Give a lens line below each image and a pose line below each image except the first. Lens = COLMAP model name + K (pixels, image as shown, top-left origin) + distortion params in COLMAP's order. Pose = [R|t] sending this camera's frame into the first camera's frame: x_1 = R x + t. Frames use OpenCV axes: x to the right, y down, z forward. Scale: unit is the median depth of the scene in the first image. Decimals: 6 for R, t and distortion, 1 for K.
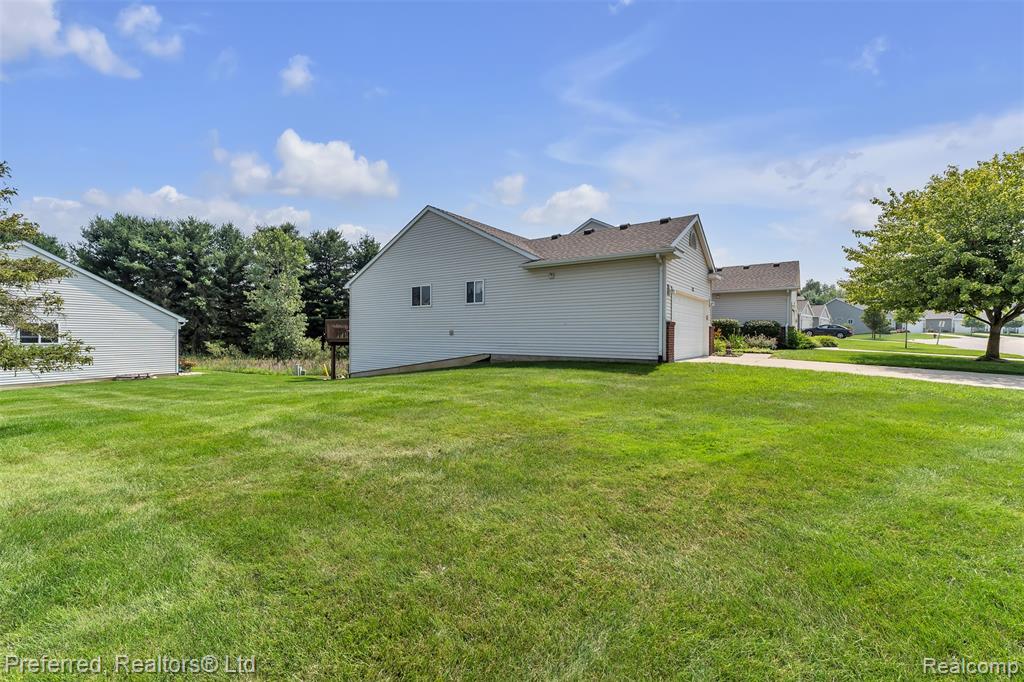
lens RADIAL K [[420.7, 0, 512.0], [0, 420.7, 341.0], [0, 0, 1]] dist [0.001074, -0.000080]
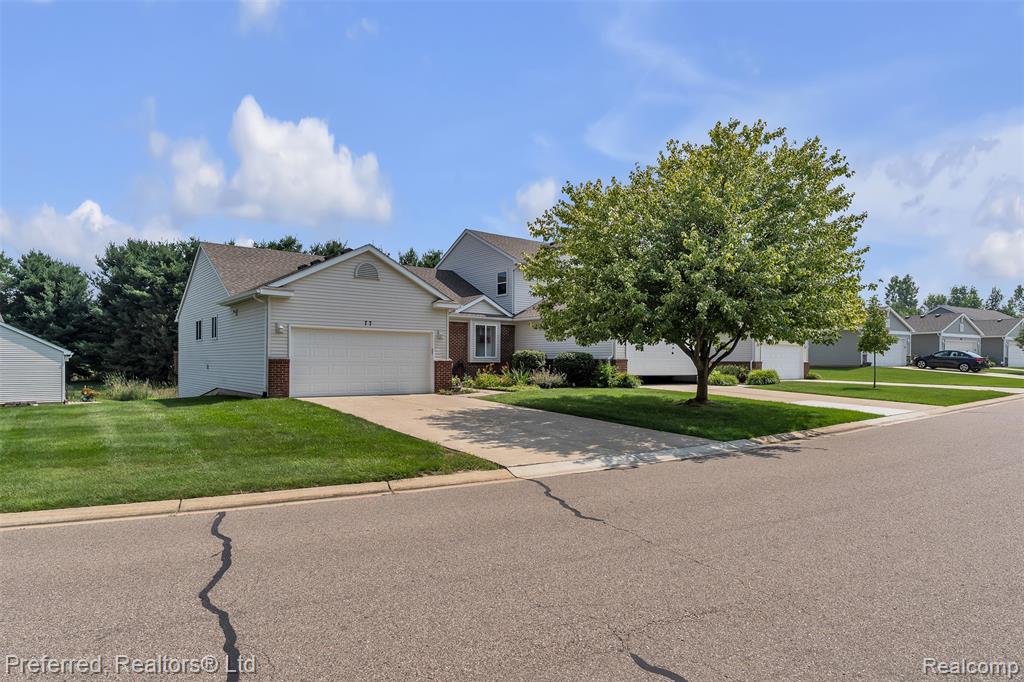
lens RADIAL K [[587.5, 0, 507.5], [0, 587.5, 363.3], [0, 0, 1]] dist [-0.002983, -0.000277]
pose [[0.958500, 0.001798, -0.285086, 0.306446], [-0.005016, 0.999932, -0.010559, -0.005207], [0.285048, 0.011551, 0.958444, -0.054821]]
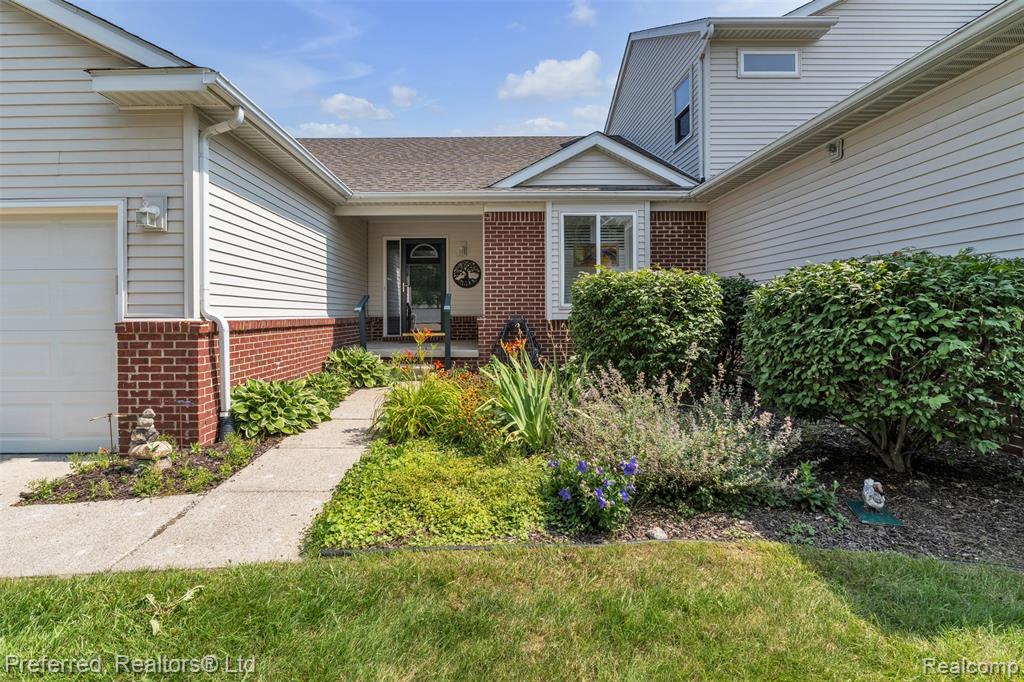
lens RADIAL K [[500.2, 0, 487.8], [0, 500.2, 315.3], [0, 0, 1]] dist [-0.004864, 0.000088]
pose [[0.585675, -0.005488, -0.810527, 0.250843], [0.001058, 0.999981, -0.006006, -0.011266], [0.810545, 0.002660, 0.585670, 0.294396]]
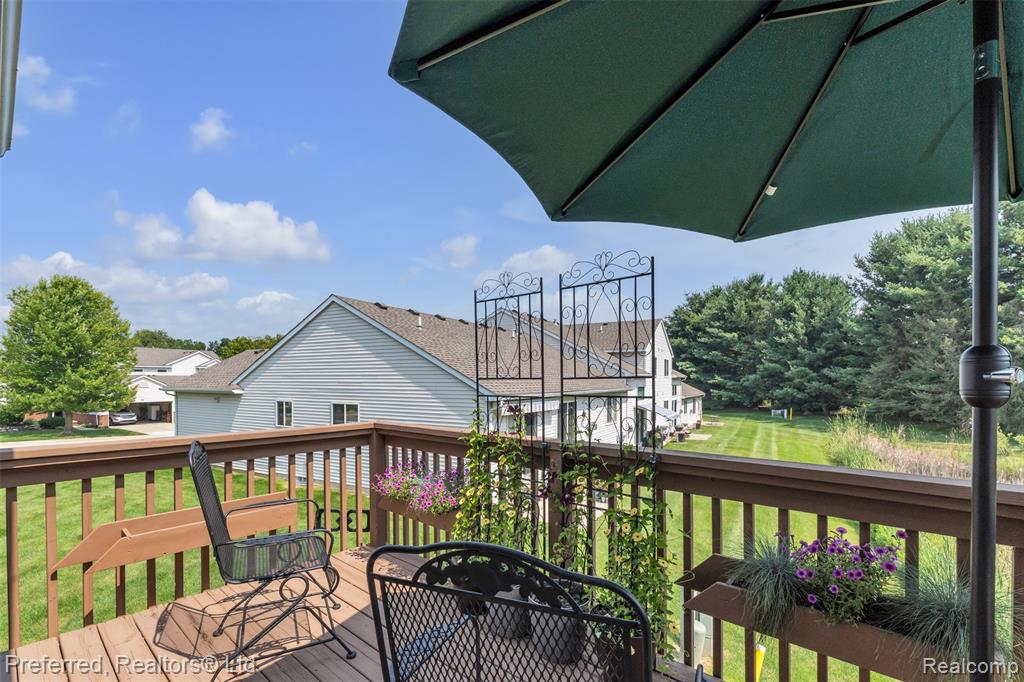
lens RADIAL K [[456.4, 0, 508.7], [0, 456.4, 388.5], [0, 0, 1]] dist [-0.000806, 0.000399]
pose [[-0.107875, 0.012763, -0.994083, -0.115838], [-0.015886, 0.999768, 0.014560, -0.028018], [0.994038, 0.017362, -0.107647, 0.451261]]
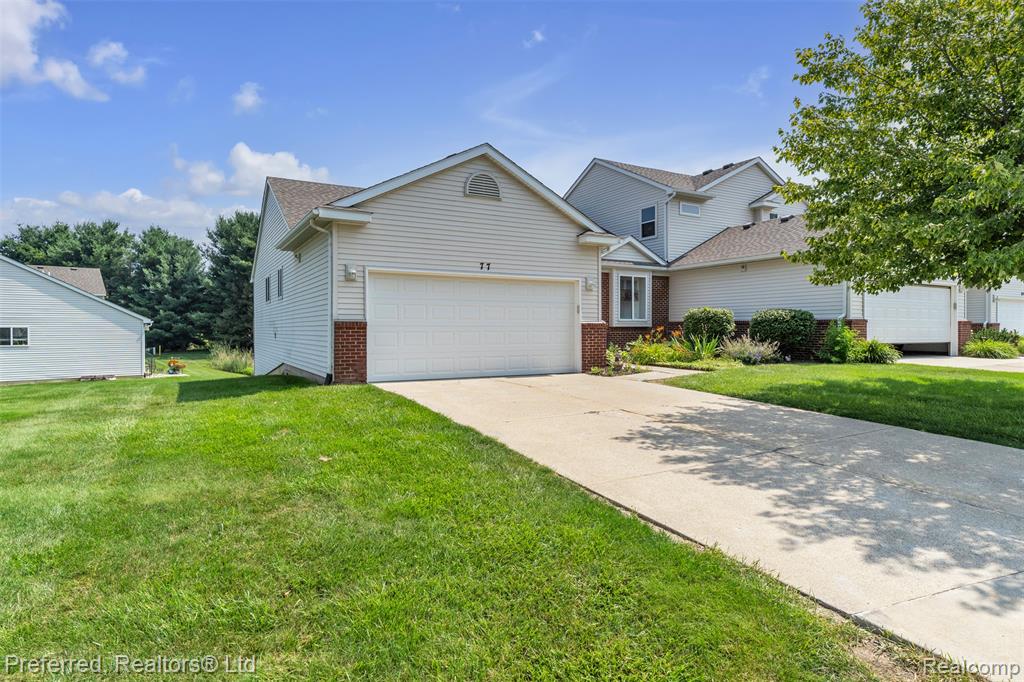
lens RADIAL K [[564.4, 0, 513.0], [0, 564.4, 330.8], [0, 0, 1]] dist [-0.003469, 0.000013]
pose [[0.907748, -0.005905, -0.419473, 0.227942], [0.001814, 0.999947, -0.010151, -0.005141], [0.419511, 0.008454, 0.907711, 0.063537]]
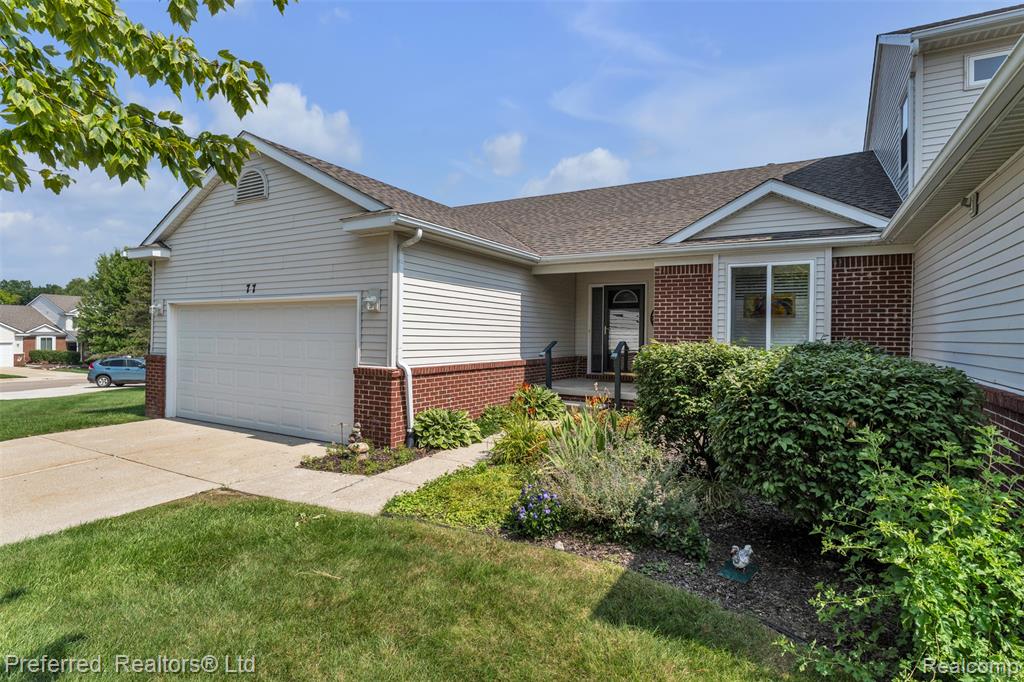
lens RADIAL K [[517.5, 0, 512.0], [0, 517.5, 341.0], [0, 0, 1]] dist [-0.013314, 0.000108]
pose [[0.108020, 0.007389, -0.994121, 0.289835], [-0.023107, 0.999721, 0.004920, -0.019036], [0.993880, 0.022440, 0.108160, 0.318612]]
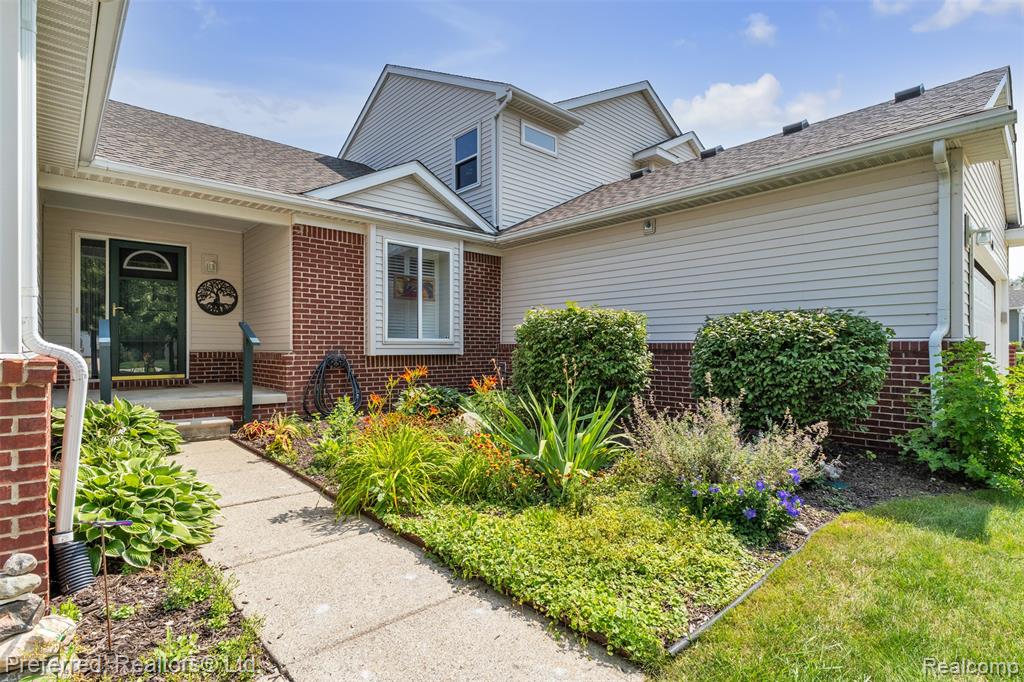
lens RADIAL K [[501.0, 0, 507.4], [0, 501.0, 349.2], [0, 0, 1]] dist [-0.000422, -0.000284]
pose [[0.976999, -0.005884, -0.213163, 0.204690], [0.003980, 0.999948, -0.009359, -0.011139], [0.213207, 0.008295, 0.976972, 0.273202]]
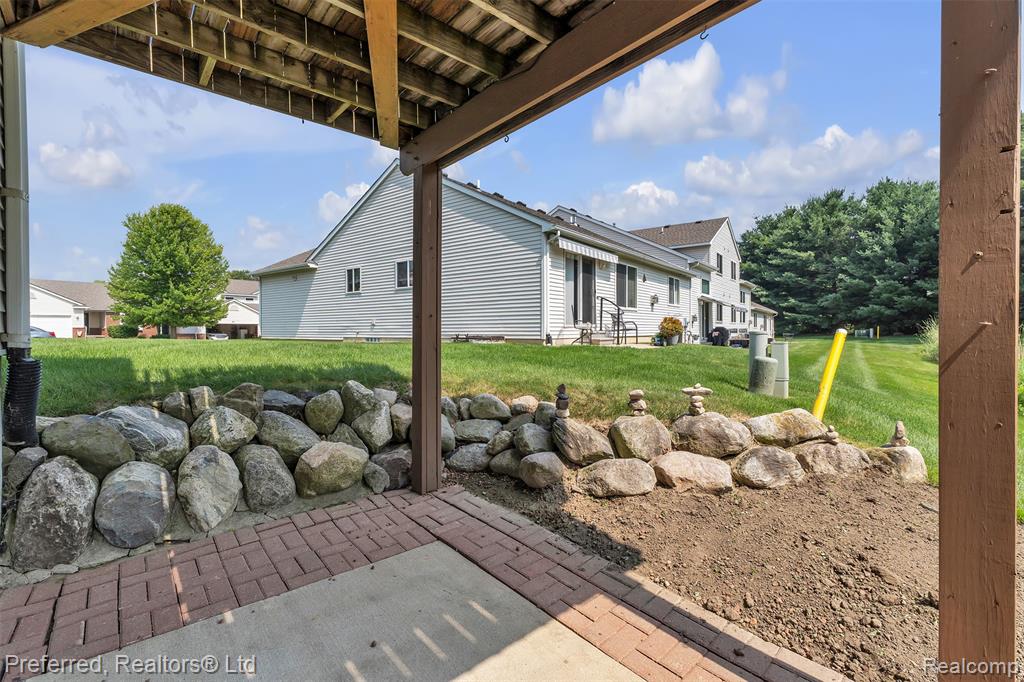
lens RADIAL K [[451.5, 0, 511.1], [0, 451.5, 334.5], [0, 0, 1]] dist [0.004730, 0.000366]
pose [[-0.233140, 0.003917, -0.972435, -0.116726], [-0.008325, 0.999947, 0.006024, 0.029545], [0.972407, 0.009500, -0.233095, 0.453499]]
